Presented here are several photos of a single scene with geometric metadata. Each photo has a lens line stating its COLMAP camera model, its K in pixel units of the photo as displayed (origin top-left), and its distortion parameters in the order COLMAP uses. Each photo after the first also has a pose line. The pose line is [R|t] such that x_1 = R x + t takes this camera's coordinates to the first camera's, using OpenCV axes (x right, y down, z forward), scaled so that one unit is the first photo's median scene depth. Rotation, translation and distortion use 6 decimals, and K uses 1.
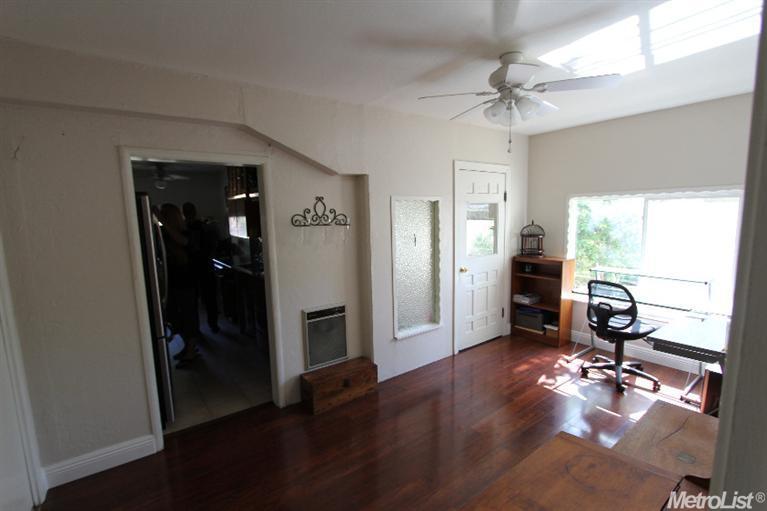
lens RADIAL K [[353.3, 0, 382.7], [0, 353.3, 259.3], [0, 0, 1]] dist [-0.024406, 0.004598]
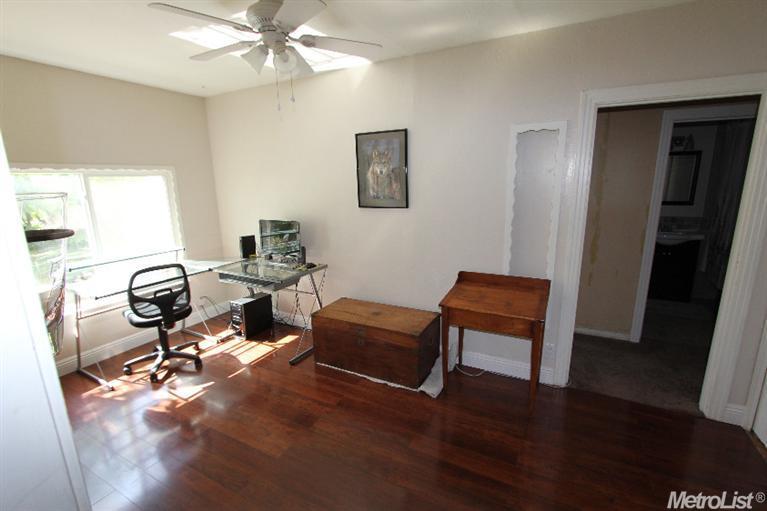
lens RADIAL K [[353.3, 0, 382.7], [0, 353.3, 259.3], [0, 0, 1]] dist [-0.024406, 0.004598]
pose [[-0.404931, -0.168981, 0.898597, -0.383774], [0.158568, 0.954905, 0.251024, -0.083199], [-0.900493, 0.244136, -0.359876, 0.785241]]
